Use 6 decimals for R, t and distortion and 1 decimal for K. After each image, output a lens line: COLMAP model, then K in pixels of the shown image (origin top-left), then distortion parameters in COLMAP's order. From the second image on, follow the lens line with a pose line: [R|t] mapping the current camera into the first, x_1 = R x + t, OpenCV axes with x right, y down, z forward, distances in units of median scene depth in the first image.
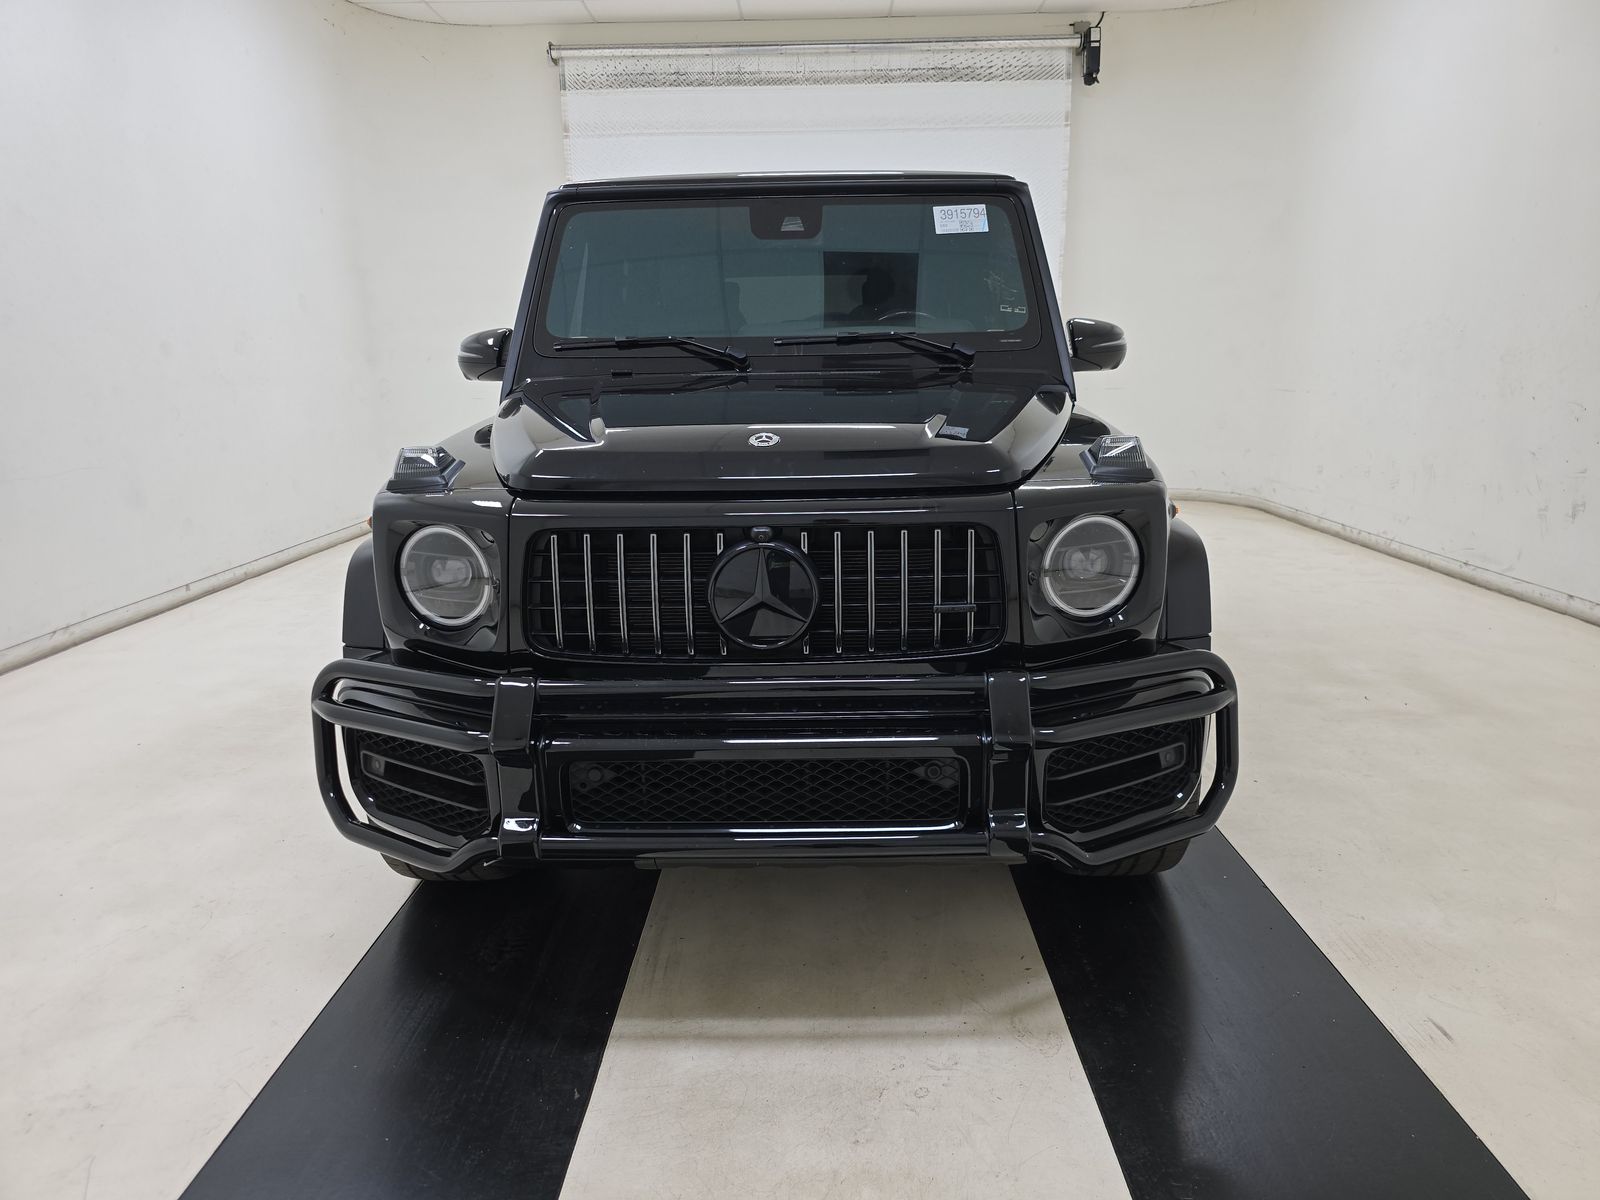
lens RADIAL K [[1079.6, 0, 797.0], [0, 1079.6, 592.5], [0, 0, 1]] dist [0.041516, -0.039355]
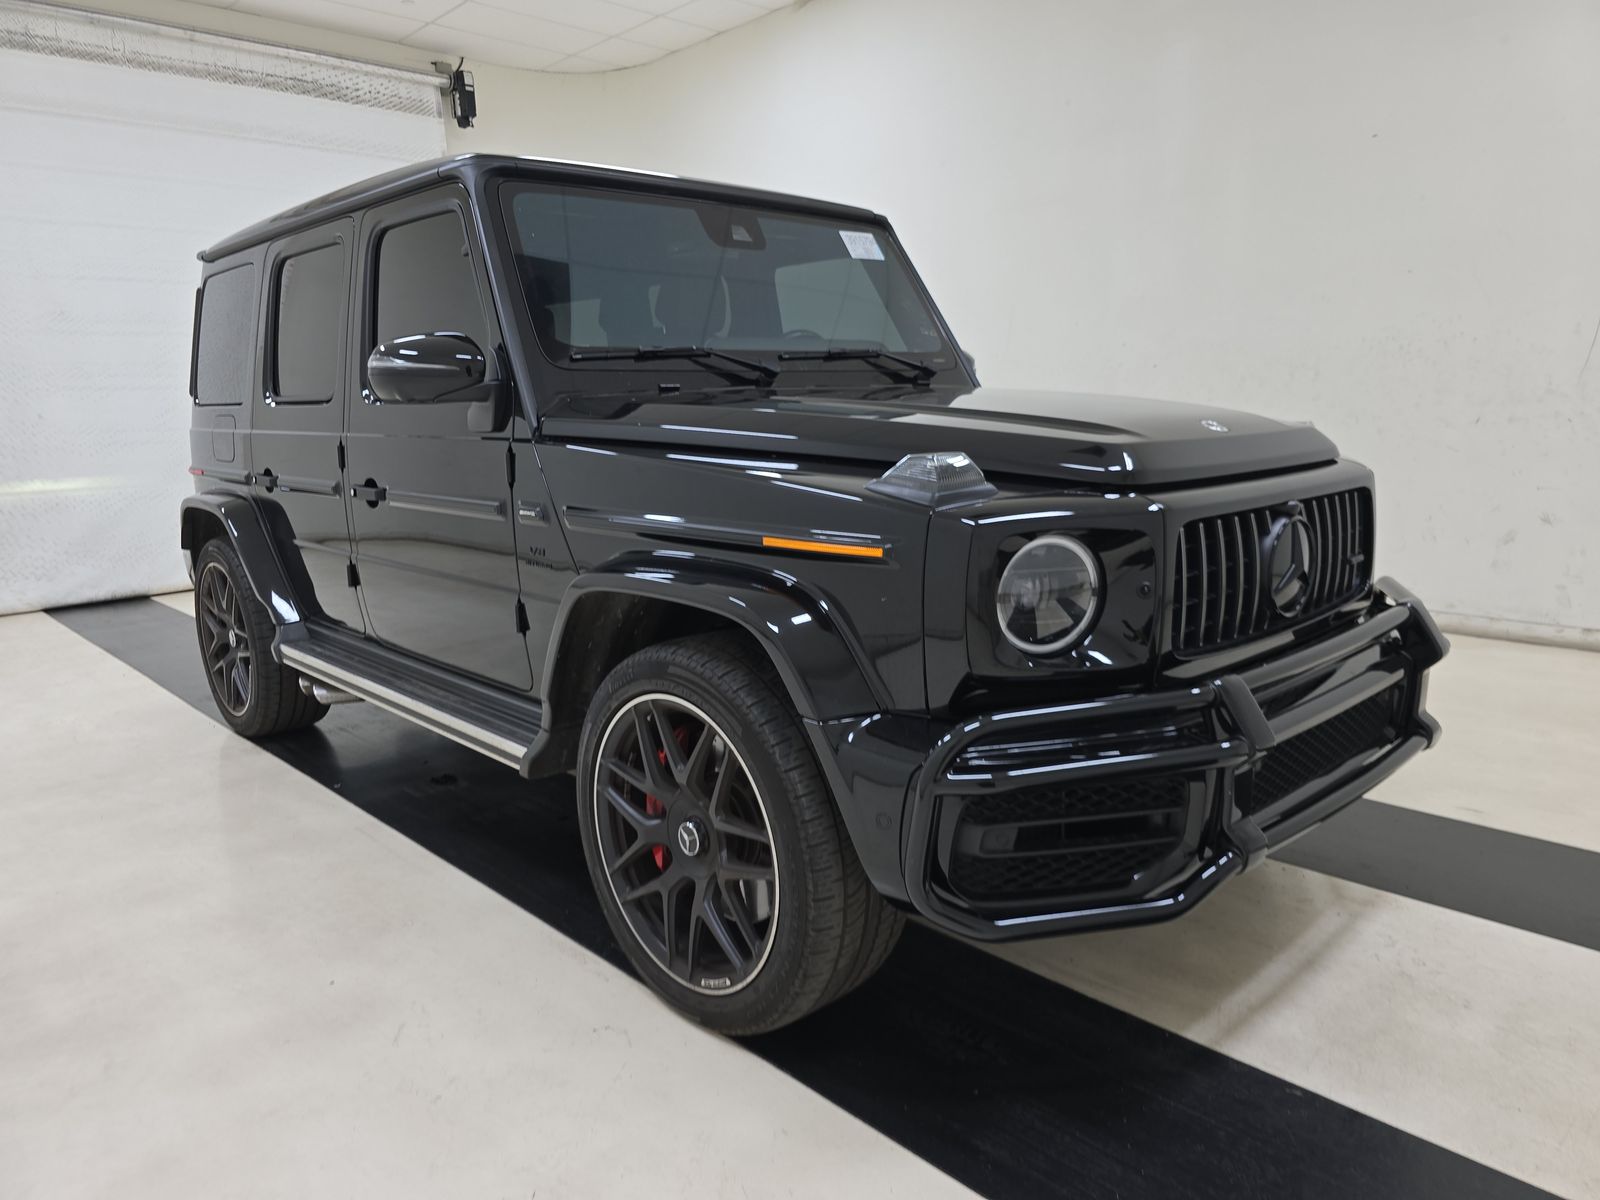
lens RADIAL K [[1085.9, 0, 802.6], [0, 1085.9, 601.1], [0, 0, 1]] dist [0.044240, -0.045570]
pose [[0.713550, -0.129261, 0.688577, -0.248198], [0.162350, 0.986587, 0.016966, -0.013096], [-0.681534, 0.099684, 0.724965, 0.119241]]
